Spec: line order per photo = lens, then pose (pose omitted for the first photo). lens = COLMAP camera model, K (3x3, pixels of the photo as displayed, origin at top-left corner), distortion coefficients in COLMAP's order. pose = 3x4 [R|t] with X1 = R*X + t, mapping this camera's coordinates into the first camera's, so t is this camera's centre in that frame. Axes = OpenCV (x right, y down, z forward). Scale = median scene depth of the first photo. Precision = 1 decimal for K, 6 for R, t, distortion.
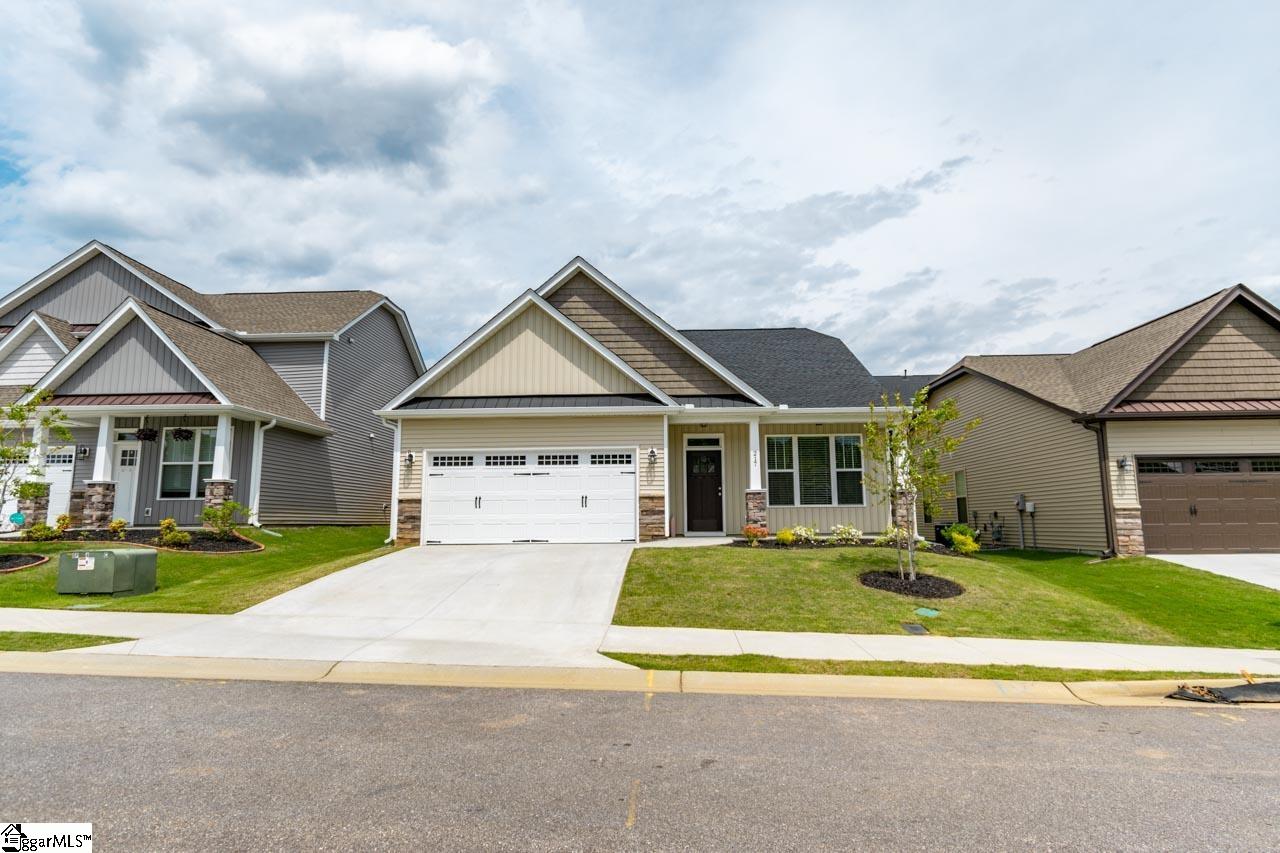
lens RADIAL K [[702.5, 0, 636.7], [0, 702.5, 426.5], [0, 0, 1]] dist [0.000473, 0.000044]
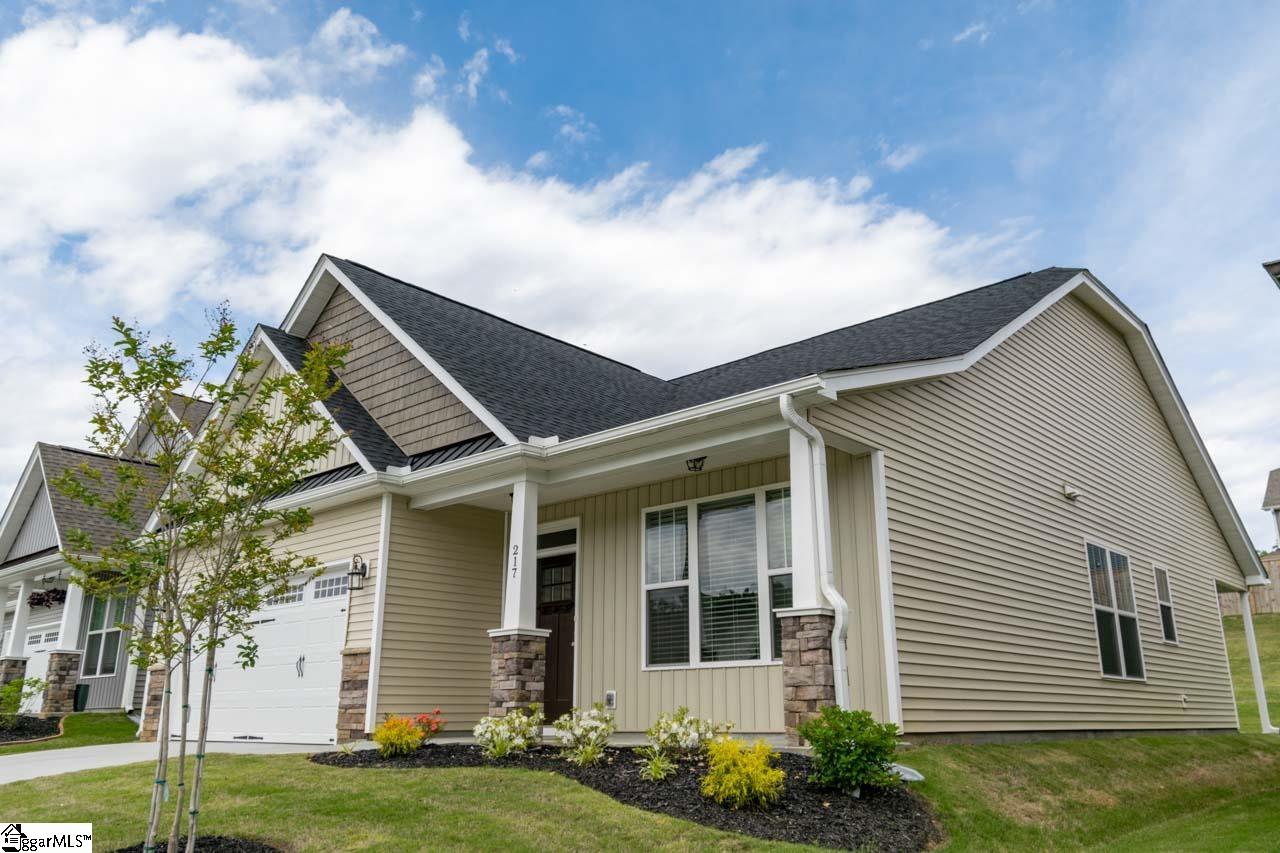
lens RADIAL K [[995.6, 0, 640.5], [0, 995.6, 424.7], [0, 0, 1]] dist [0.002083, 0.001359]
pose [[0.778412, -0.172500, -0.603588, 0.628248], [0.080814, 0.981040, -0.176151, 0.077596], [0.622530, 0.088340, 0.777594, 0.521736]]
